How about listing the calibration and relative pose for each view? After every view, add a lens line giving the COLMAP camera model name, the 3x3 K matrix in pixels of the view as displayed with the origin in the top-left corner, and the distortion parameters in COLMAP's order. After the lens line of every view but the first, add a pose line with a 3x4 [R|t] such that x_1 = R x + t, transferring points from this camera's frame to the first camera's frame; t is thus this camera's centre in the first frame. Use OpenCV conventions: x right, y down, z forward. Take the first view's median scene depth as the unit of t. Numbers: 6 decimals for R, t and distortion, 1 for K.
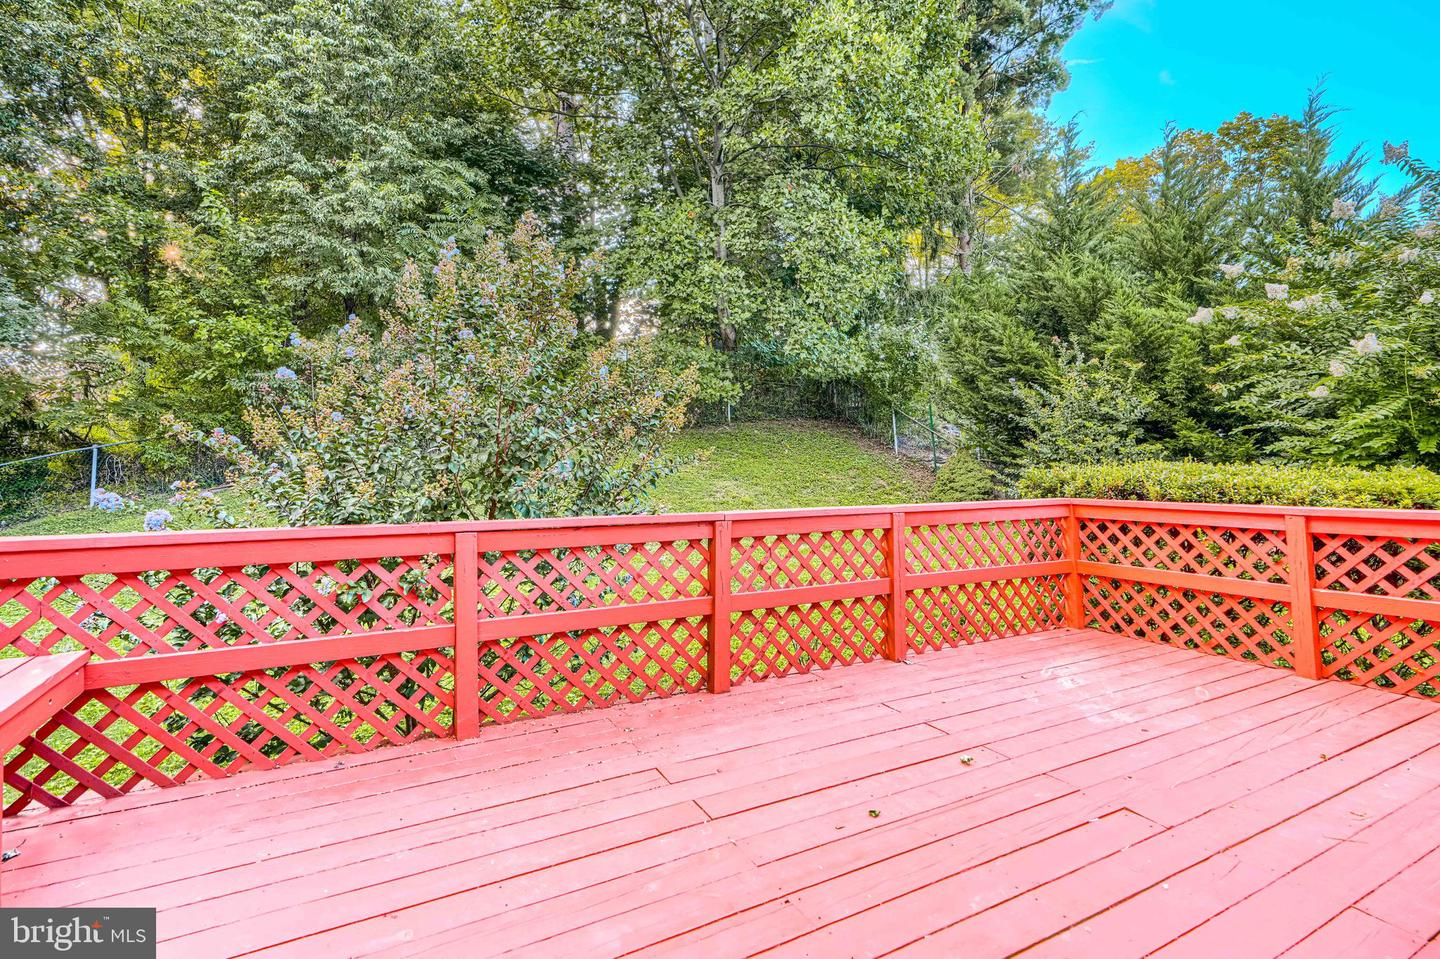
lens RADIAL K [[665.6, 0, 718.3], [0, 665.6, 449.4], [0, 0, 1]] dist [0.005160, 0.000301]
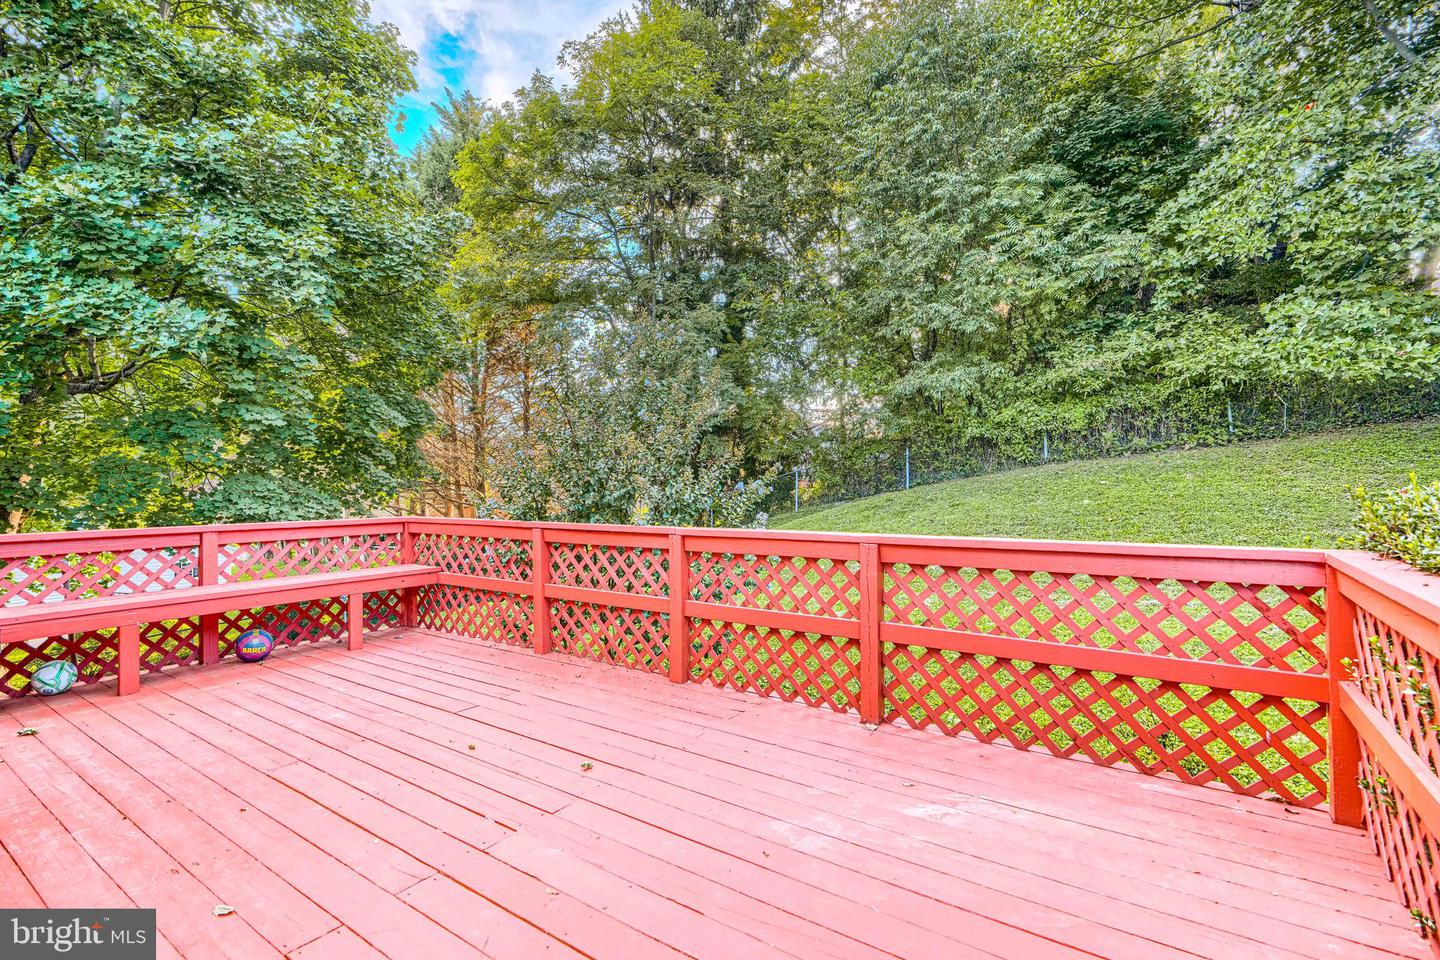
lens RADIAL K [[672.8, 0, 721.5], [0, 672.8, 490.3], [0, 0, 1]] dist [0.008669, 0.000374]
pose [[0.449978, 0.003090, -0.893034, 1.145917], [0.033646, 0.999225, 0.020411, 0.008218], [0.892406, -0.039232, 0.449525, 0.579357]]
